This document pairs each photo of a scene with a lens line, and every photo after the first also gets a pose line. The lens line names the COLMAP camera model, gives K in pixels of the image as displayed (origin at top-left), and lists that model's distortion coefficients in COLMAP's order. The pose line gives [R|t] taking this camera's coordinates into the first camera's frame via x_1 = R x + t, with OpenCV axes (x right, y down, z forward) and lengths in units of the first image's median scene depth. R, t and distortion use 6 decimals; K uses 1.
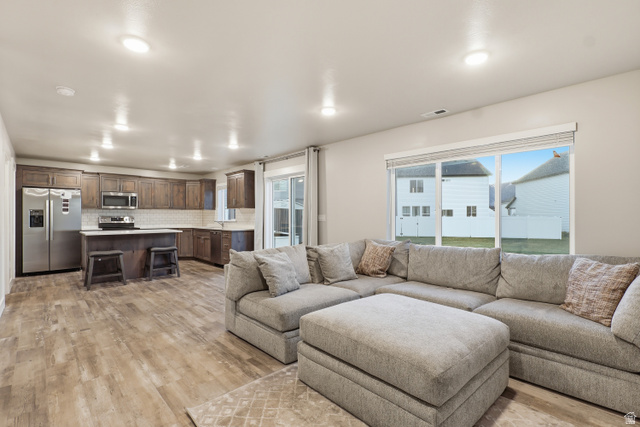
lens RADIAL K [[300.6, 0, 321.2], [0, 300.6, 215.7], [0, 0, 1]] dist [-0.004878, 0.002467]
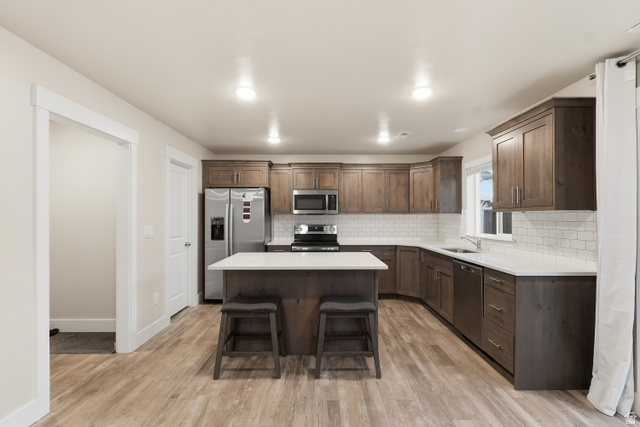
lens RADIAL K [[300.6, 0, 322.1], [0, 300.6, 216.3], [0, 0, 1]] dist [-0.004878, 0.002467]
pose [[0.731502, -0.002877, -0.681833, -0.249594], [0.002568, 0.999996, -0.001465, -0.020912], [0.681835, -0.000679, 0.731506, 0.650123]]
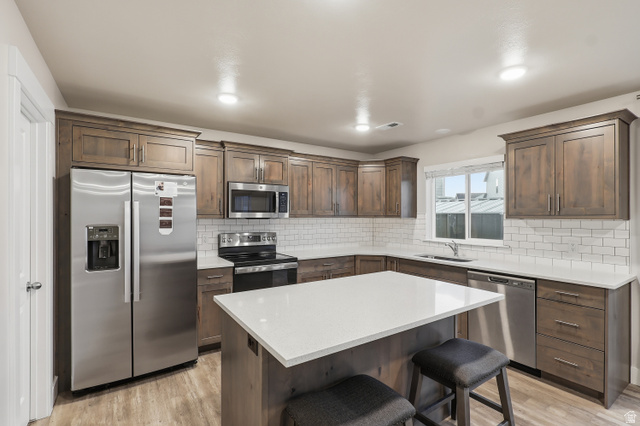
lens RADIAL K [[300.6, 0, 321.3], [0, 300.6, 217.2], [0, 0, 1]] dist [-0.004878, 0.002467]
pose [[0.986275, 0.000817, -0.165109, -0.626048], [0.000164, 0.999982, 0.005928, -0.034264], [0.165111, -0.005873, 0.986258, 0.685567]]
